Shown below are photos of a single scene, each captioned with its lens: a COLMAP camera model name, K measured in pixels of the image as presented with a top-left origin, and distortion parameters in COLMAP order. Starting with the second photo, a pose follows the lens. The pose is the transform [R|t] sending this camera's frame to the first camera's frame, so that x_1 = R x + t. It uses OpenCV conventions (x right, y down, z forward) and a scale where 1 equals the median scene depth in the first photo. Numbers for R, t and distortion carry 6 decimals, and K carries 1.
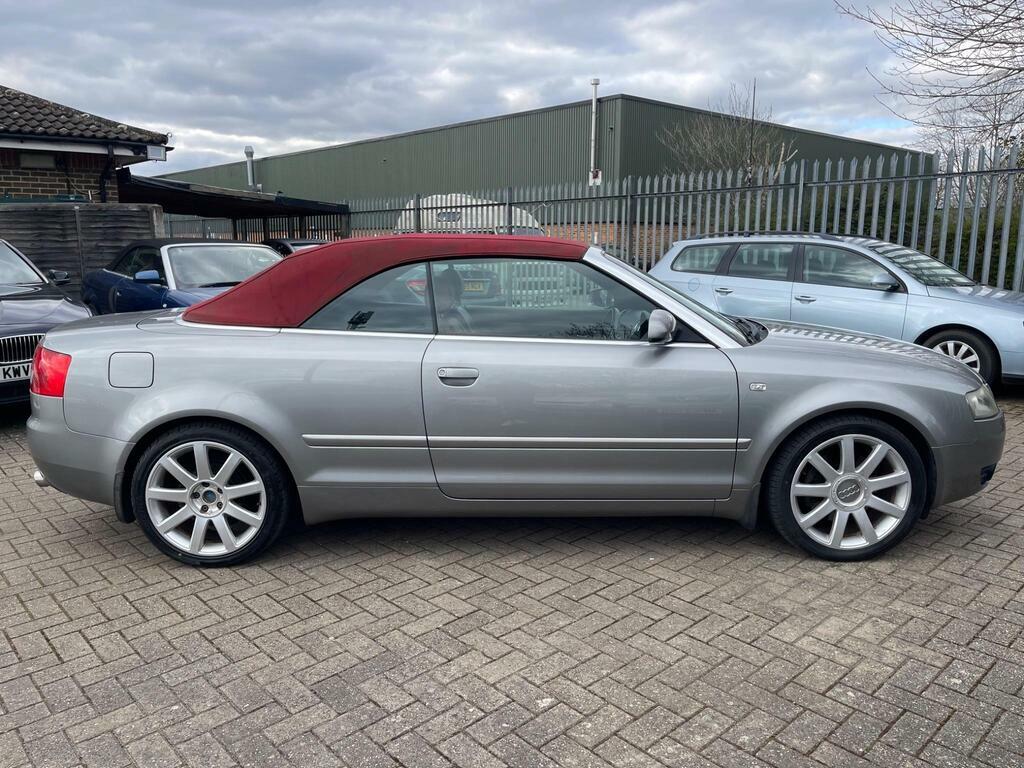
lens RADIAL K [[767.7, 0, 512.0], [0, 767.7, 384.0], [0, 0, 1]] dist [0.075002, -0.104444]
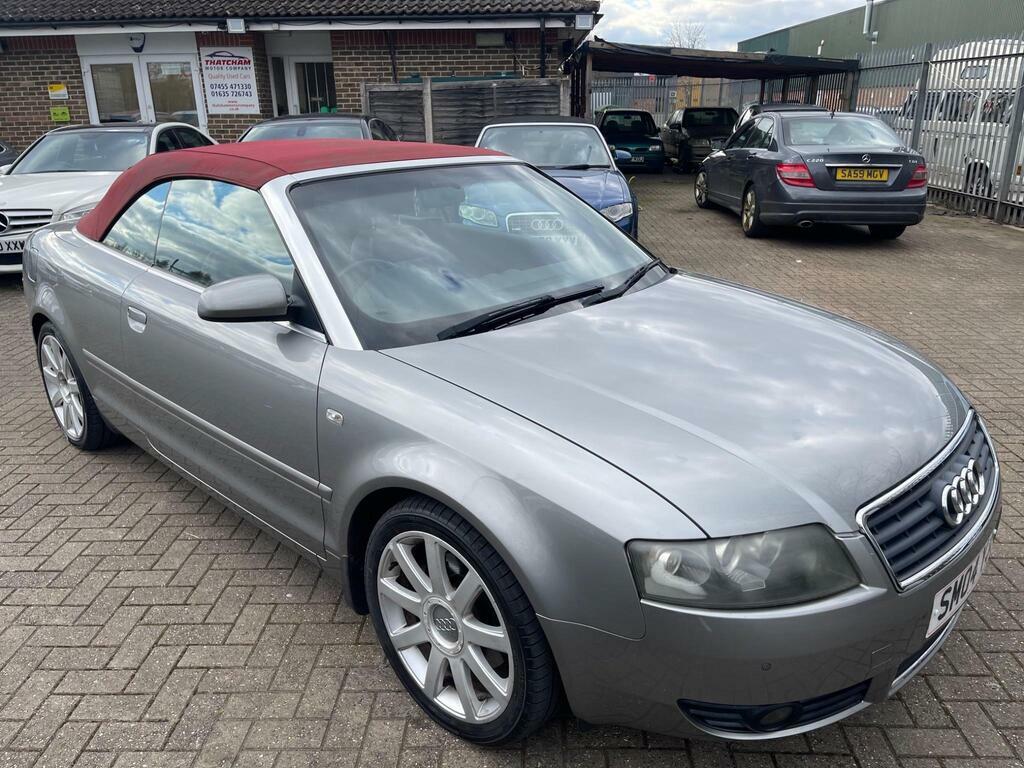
lens RADIAL K [[767.7, 0, 512.0], [0, 767.7, 384.0], [0, 0, 1]] dist [0.075002, -0.104444]
pose [[0.722506, 0.226644, -0.653159, 0.254798], [-0.111876, 0.970616, 0.213047, -0.053343], [0.682252, -0.080855, 0.726632, 0.194075]]
